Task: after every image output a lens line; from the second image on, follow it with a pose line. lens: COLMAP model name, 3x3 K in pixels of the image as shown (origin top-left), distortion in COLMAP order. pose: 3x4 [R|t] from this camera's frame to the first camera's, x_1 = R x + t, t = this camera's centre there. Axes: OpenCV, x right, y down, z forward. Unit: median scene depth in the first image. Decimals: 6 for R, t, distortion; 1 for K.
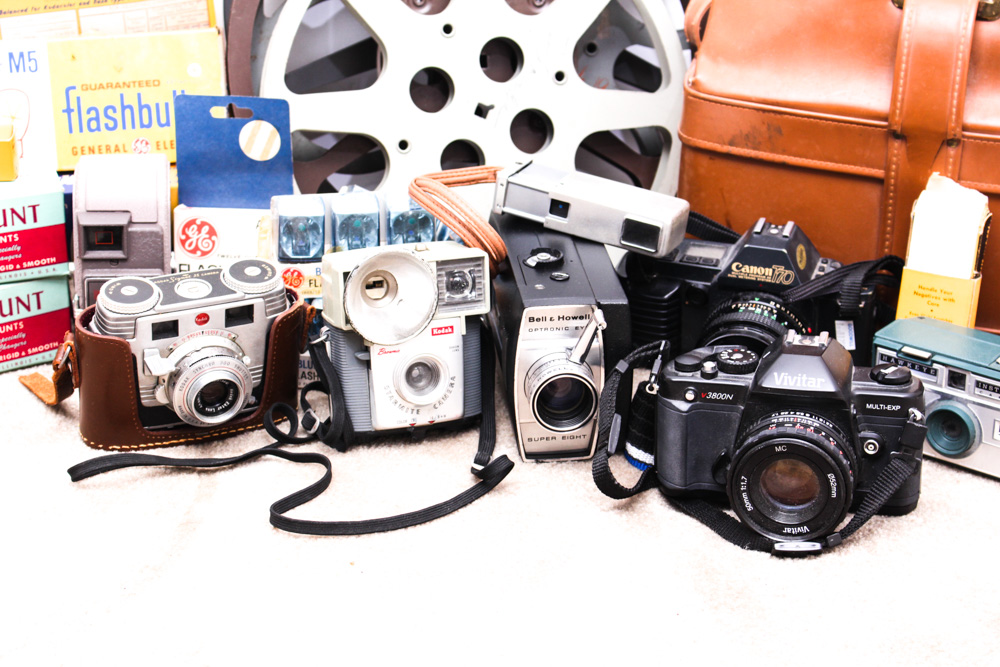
lens RADIAL K [[2042.7, 0, 500.0], [0, 2042.7, 333.5], [0, 0, 1]] dist [0.008164, 0.136629]
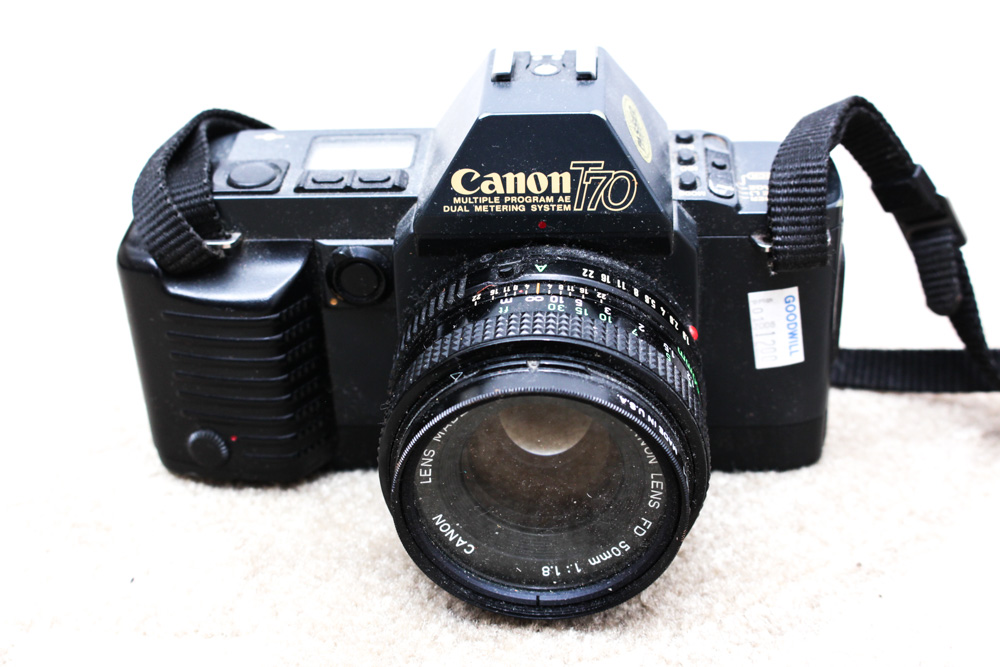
lens RADIAL K [[1608.7, 0, 474.7], [0, 1608.7, 349.3], [0, 0, 1]] dist [-0.043253, -0.049065]
pose [[0.971391, -0.154863, 0.180045, 0.065309], [0.146682, 0.987483, 0.057983, -0.020362], [-0.186770, -0.029915, 0.981948, 0.738883]]
